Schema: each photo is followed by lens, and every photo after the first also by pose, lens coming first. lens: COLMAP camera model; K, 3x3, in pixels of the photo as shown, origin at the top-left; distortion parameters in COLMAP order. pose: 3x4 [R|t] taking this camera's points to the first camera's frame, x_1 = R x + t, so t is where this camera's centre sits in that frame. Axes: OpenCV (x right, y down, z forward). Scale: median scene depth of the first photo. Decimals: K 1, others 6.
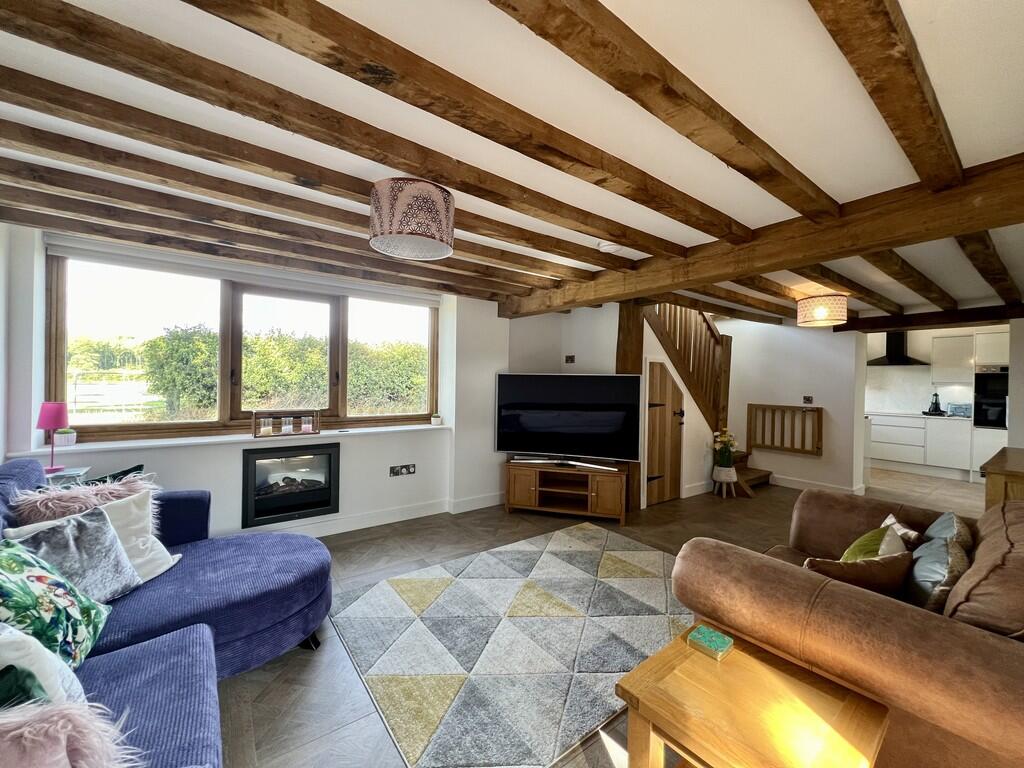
lens RADIAL K [[408.7, 0, 517.2], [0, 408.7, 384.0], [0, 0, 1]] dist [-0.000645, 0.000082]
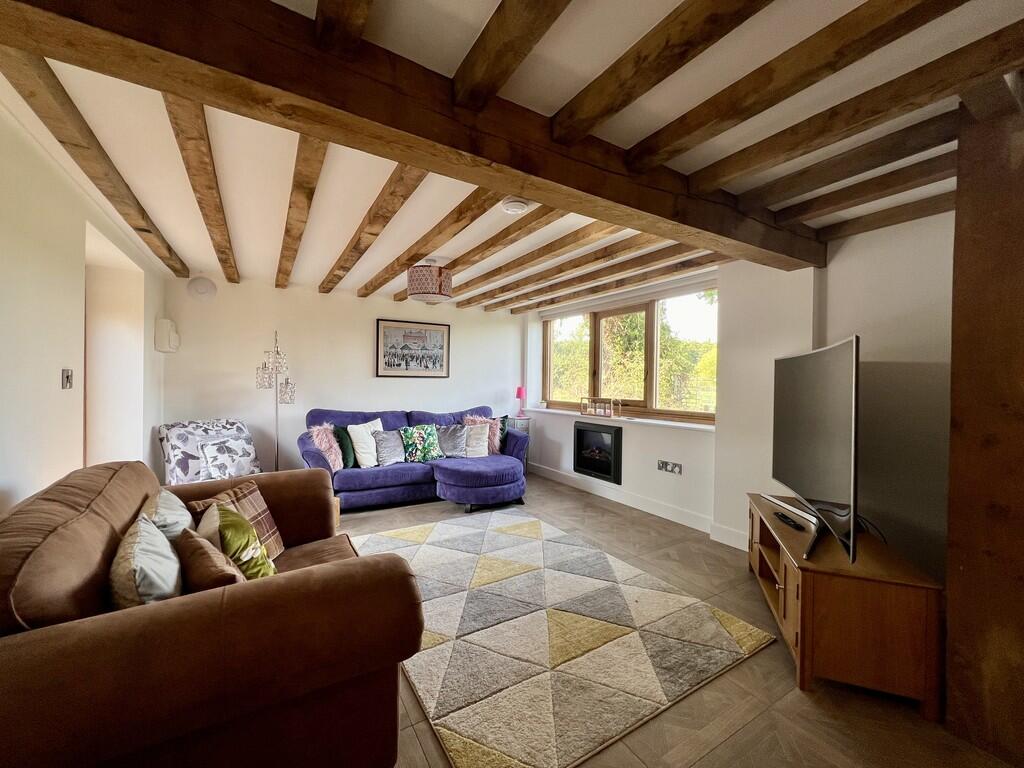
lens RADIAL K [[408.7, 0, 515.0], [0, 408.7, 383.3], [0, 0, 1]] dist [-0.000645, 0.000082]
pose [[-0.093505, -0.013130, -0.995532, 0.815560], [-0.017494, 0.999780, -0.011543, 0.034416], [0.995465, 0.016337, -0.093714, 0.818450]]
